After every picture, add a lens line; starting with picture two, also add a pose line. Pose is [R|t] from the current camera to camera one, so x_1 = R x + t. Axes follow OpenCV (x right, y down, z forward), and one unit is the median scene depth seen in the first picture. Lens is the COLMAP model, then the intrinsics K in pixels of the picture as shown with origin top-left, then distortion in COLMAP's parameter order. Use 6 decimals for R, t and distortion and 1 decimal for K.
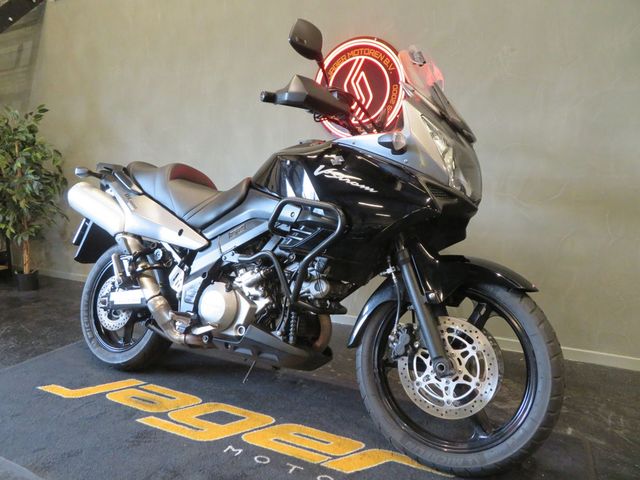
lens RADIAL K [[459.3, 0, 322.7], [0, 459.3, 241.5], [0, 0, 1]] dist [-0.002045, -0.000981]
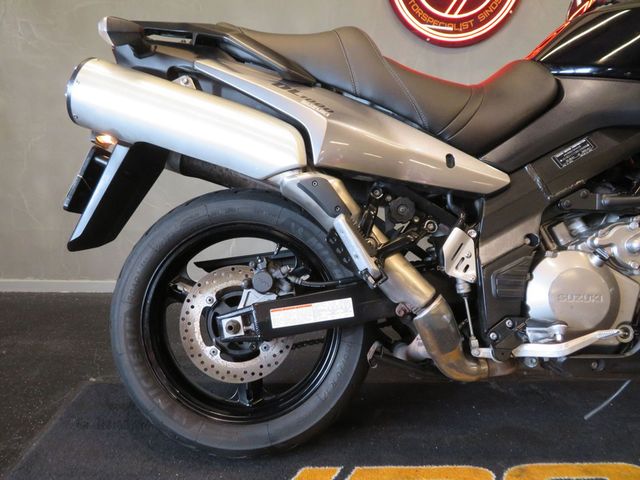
lens RADIAL K [[457.2, 0, 320.0], [0, 457.2, 240.0], [0, 0, 1]] dist [-0.003405, 0.000127]
pose [[0.882367, -0.099080, 0.460013, -0.730227], [0.060996, 0.993417, 0.096968, 0.009294], [-0.466592, -0.057503, 0.882602, 0.691096]]
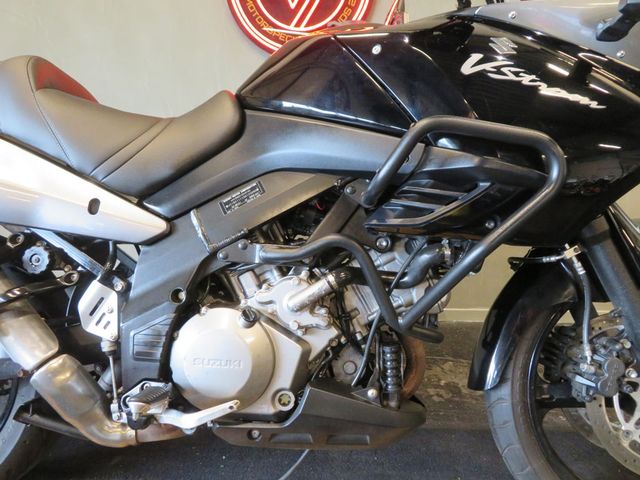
lens RADIAL K [[457.2, 0, 320.0], [0, 457.2, 240.0], [0, 0, 1]] dist [-0.003405, 0.000127]
pose [[0.898789, -0.087169, 0.429627, -0.335754], [0.049493, 0.993943, 0.098126, -0.021949], [-0.435579, -0.066931, 0.897659, 0.552824]]
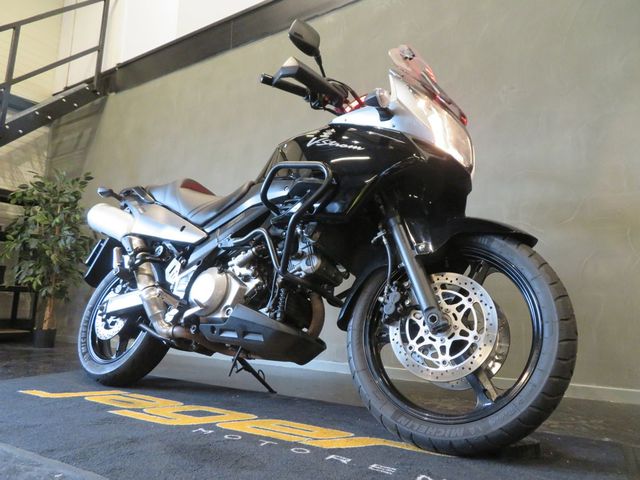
lens RADIAL K [[459.3, 0, 322.7], [0, 459.3, 241.5], [0, 0, 1]] dist [-0.002045, -0.000981]
pose [[0.996329, 0.008318, -0.085202, 0.094919], [-0.032076, 0.959037, -0.281460, 0.311926], [0.079371, 0.283160, 0.955783, 0.067088]]
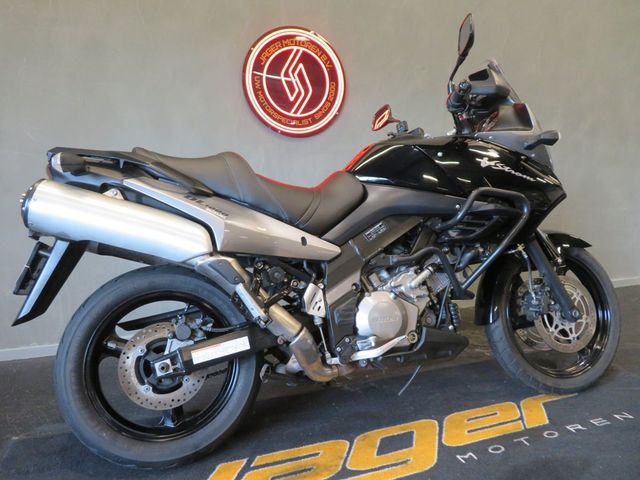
lens RADIAL K [[456.0, 0, 322.3], [0, 456.0, 241.6], [0, 0, 1]] dist [-0.014700, -0.001397]
pose [[0.690367, -0.109647, 0.715103, -0.920047], [0.111197, 0.992785, 0.044873, -0.054869], [-0.714863, 0.048538, 0.697578, 0.484938]]
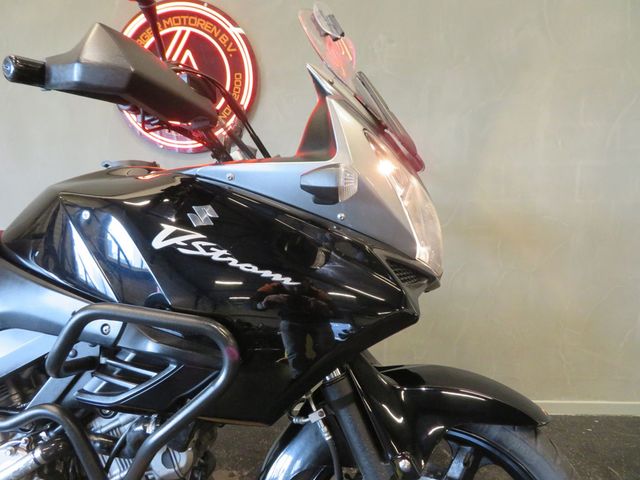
lens RADIAL K [[457.2, 0, 320.0], [0, 457.2, 240.0], [0, 0, 1]] dist [-0.003405, 0.000127]
pose [[0.909636, -0.061990, 0.410755, -0.048446], [0.058410, 0.998066, 0.021274, -0.136089], [-0.411279, 0.004640, 0.911498, 0.452338]]
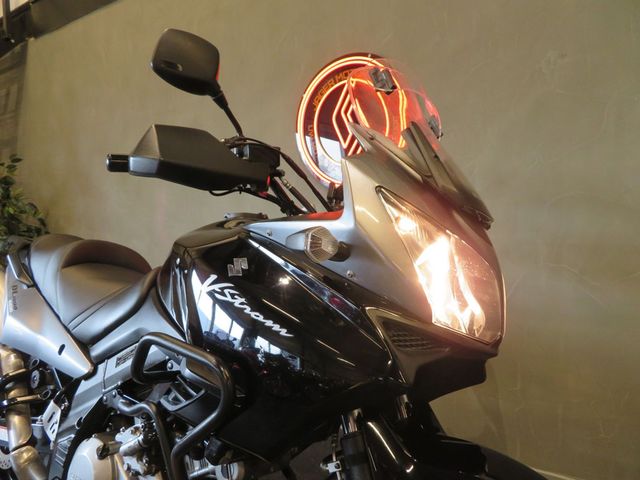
lens RADIAL K [[457.2, 0, 320.0], [0, 457.2, 240.0], [0, 0, 1]] dist [-0.003405, 0.000127]
pose [[0.992052, -0.021109, -0.124049, 0.180728], [0.015566, 0.998844, -0.045480, -0.161247], [0.124866, 0.043188, 0.991233, 0.396418]]
